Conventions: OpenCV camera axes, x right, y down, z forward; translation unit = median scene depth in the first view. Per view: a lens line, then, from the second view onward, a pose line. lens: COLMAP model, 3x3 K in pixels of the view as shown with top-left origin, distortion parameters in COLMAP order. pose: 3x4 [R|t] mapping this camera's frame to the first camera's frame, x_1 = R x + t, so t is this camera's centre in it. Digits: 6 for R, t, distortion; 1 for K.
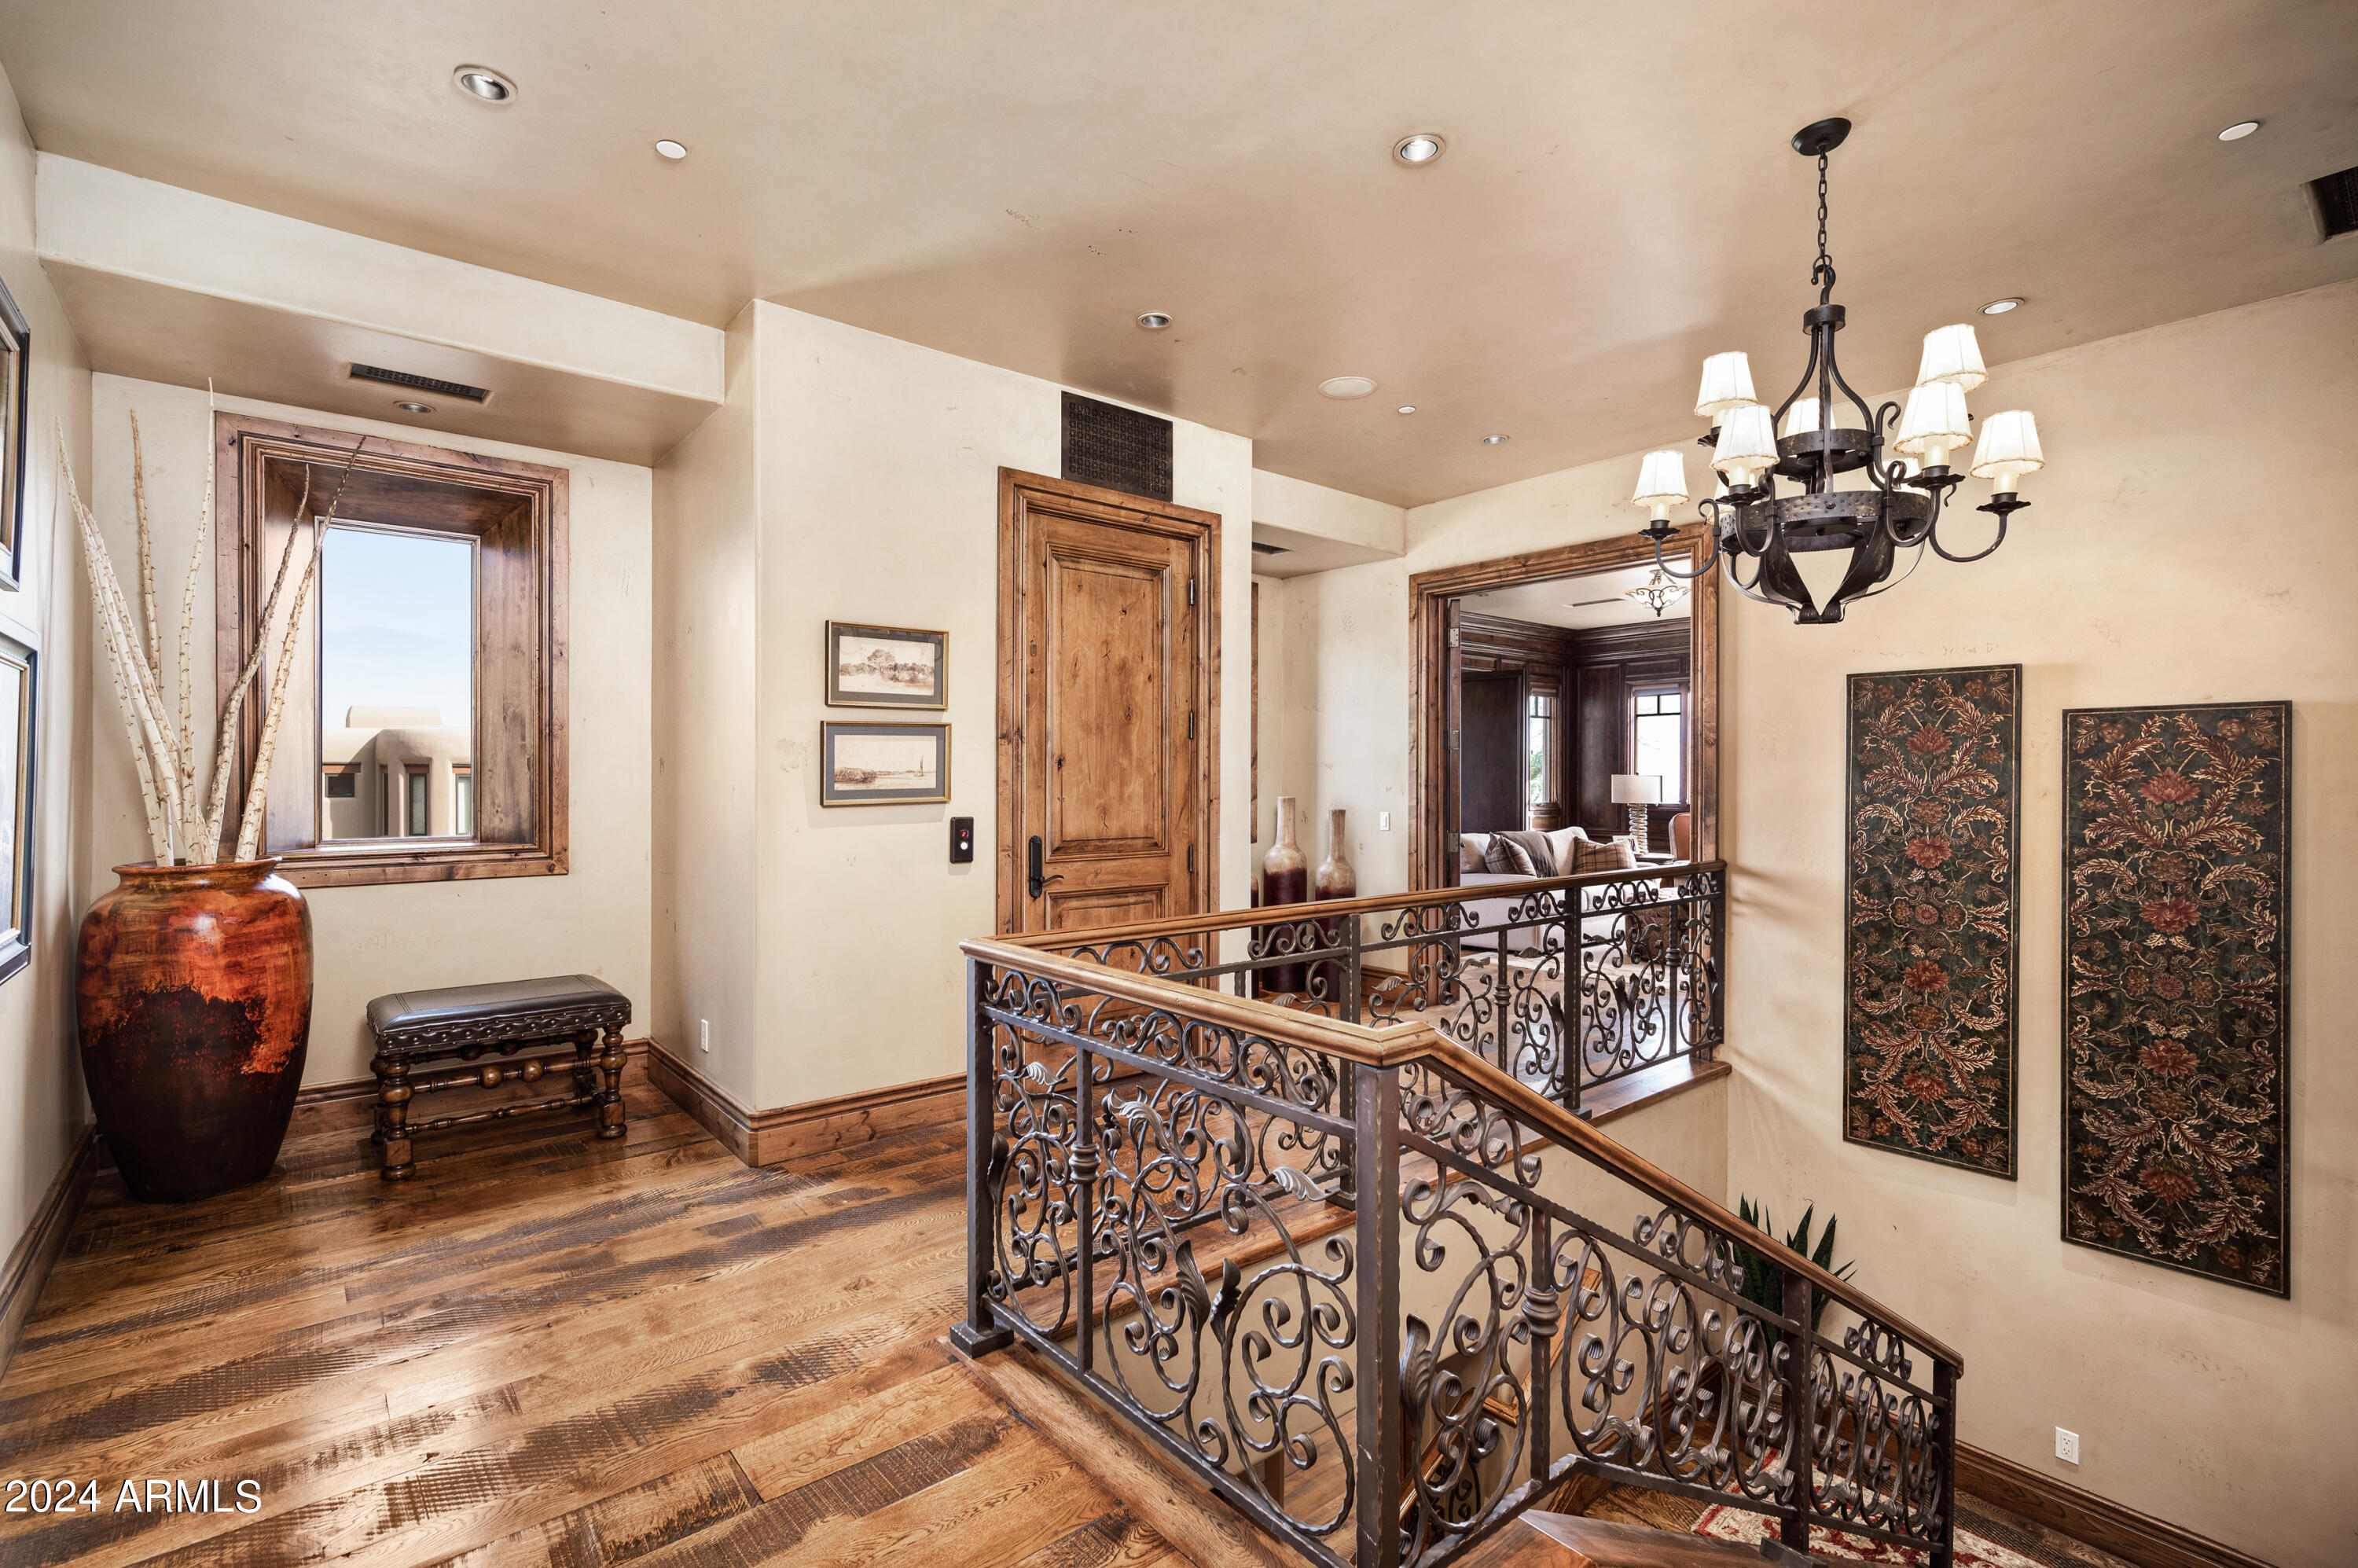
lens RADIAL K [[1059.8, 0, 1176.1], [0, 1059.8, 776.1], [0, 0, 1]] dist [0.000075, -0.000011]
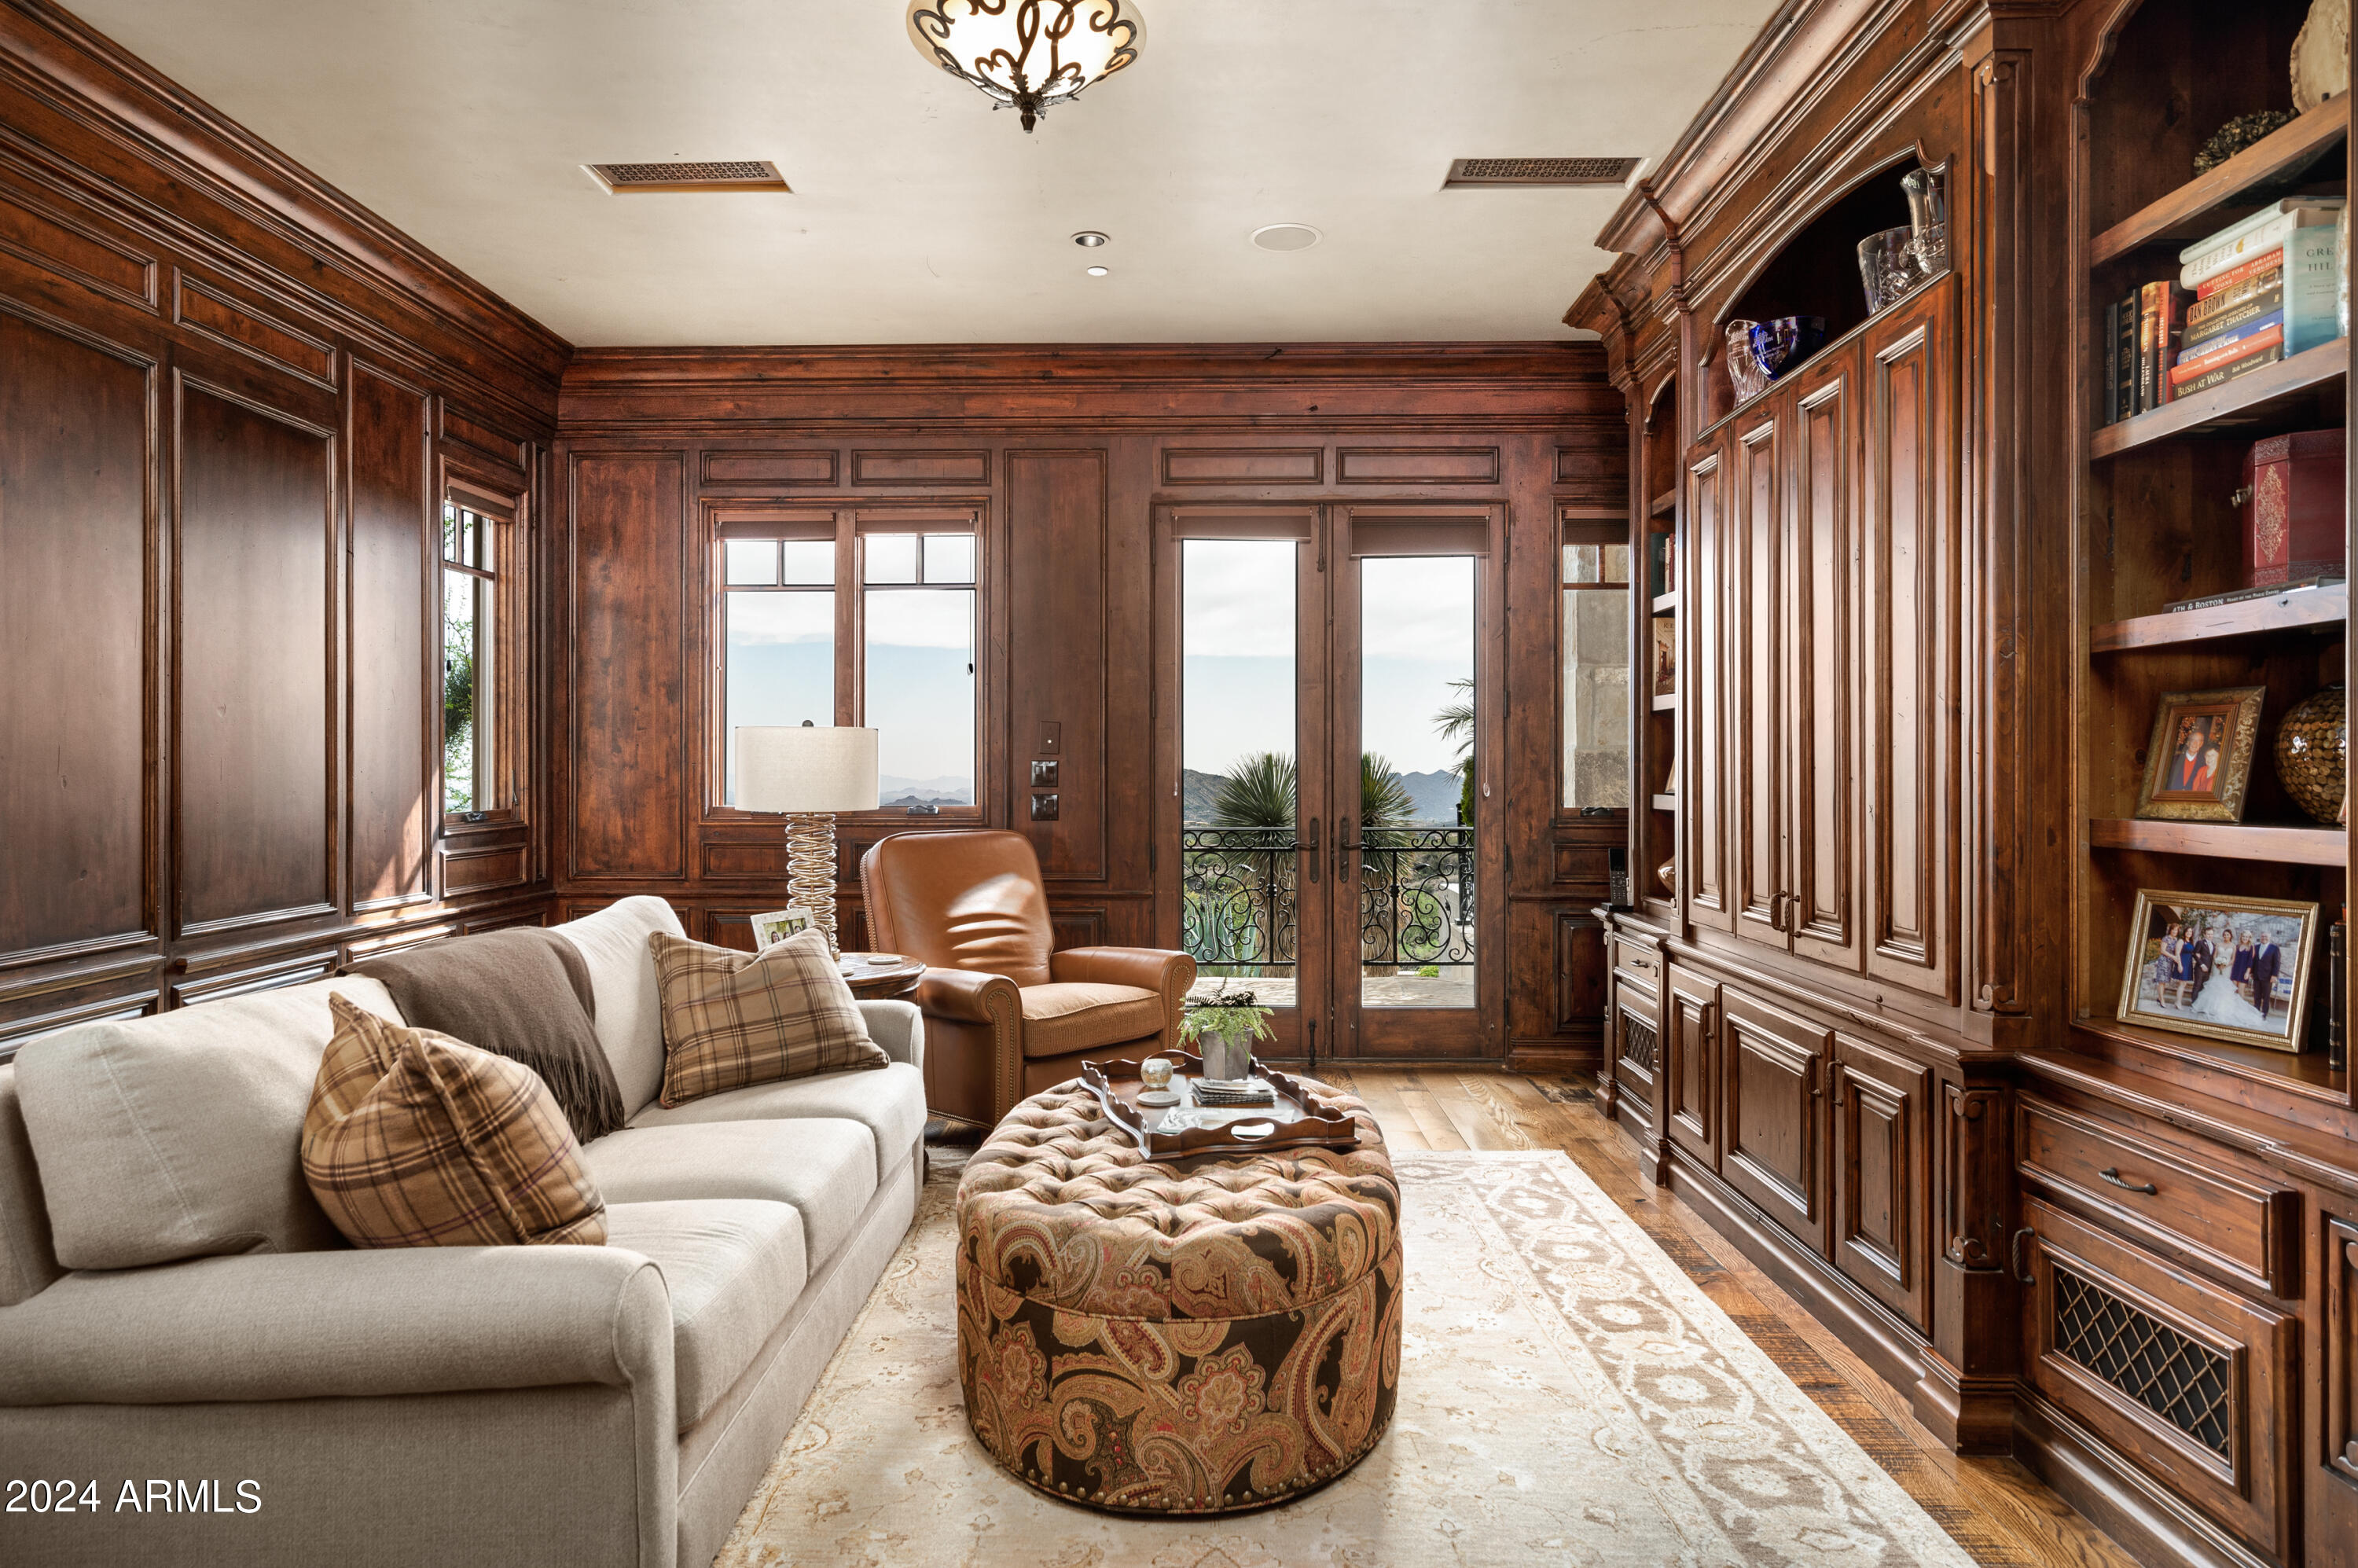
lens RADIAL K [[1367.7, 0, 1183.0], [0, 1367.7, 772.7], [0, 0, 1]] dist [0.003564, -0.000515]
pose [[0.647425, 0.003331, 0.762122, 0.154898], [-0.000887, 0.999993, -0.003616, 0.013032], [-0.762129, 0.001665, 0.647423, 0.537314]]
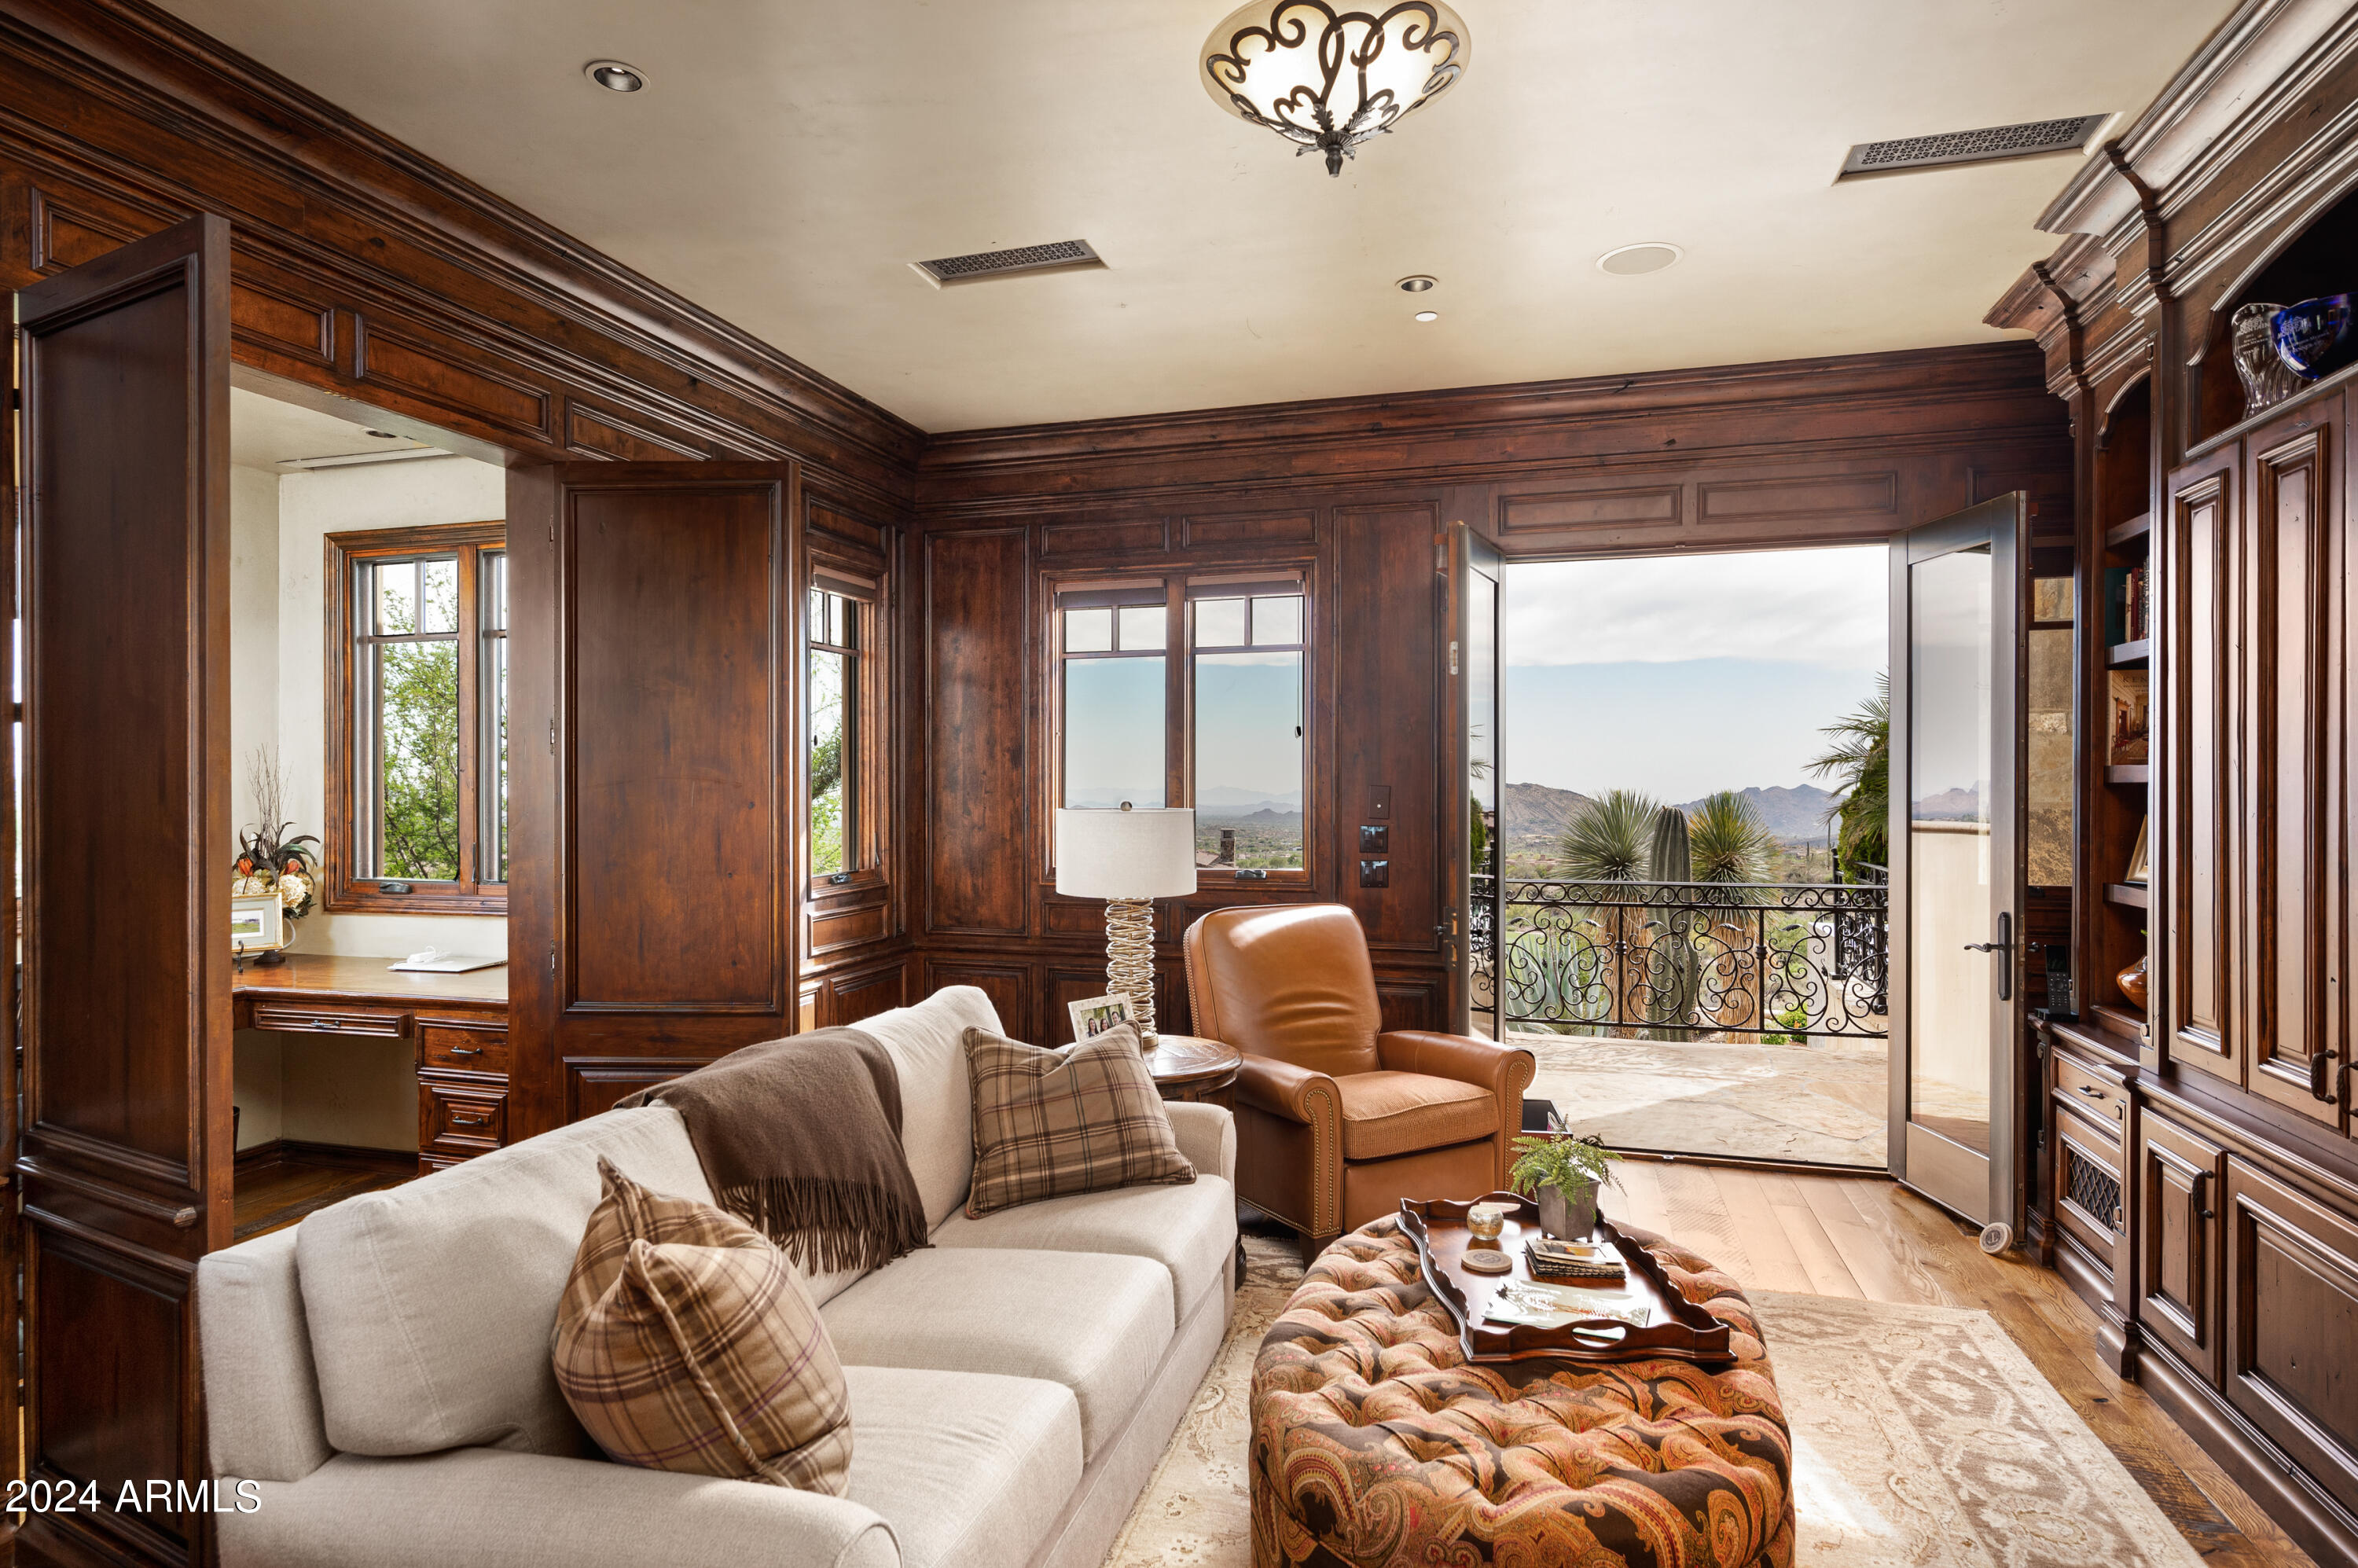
lens RADIAL K [[1288.3, 0, 1178.6], [0, 1288.3, 792.4], [0, 0, 1]] dist [0.001719, 0.000533]
pose [[0.824591, 0.000603, 0.565730, 0.188046], [-0.001856, 0.999997, 0.001640, -0.005464], [-0.565727, -0.002402, 0.824589, 0.562635]]
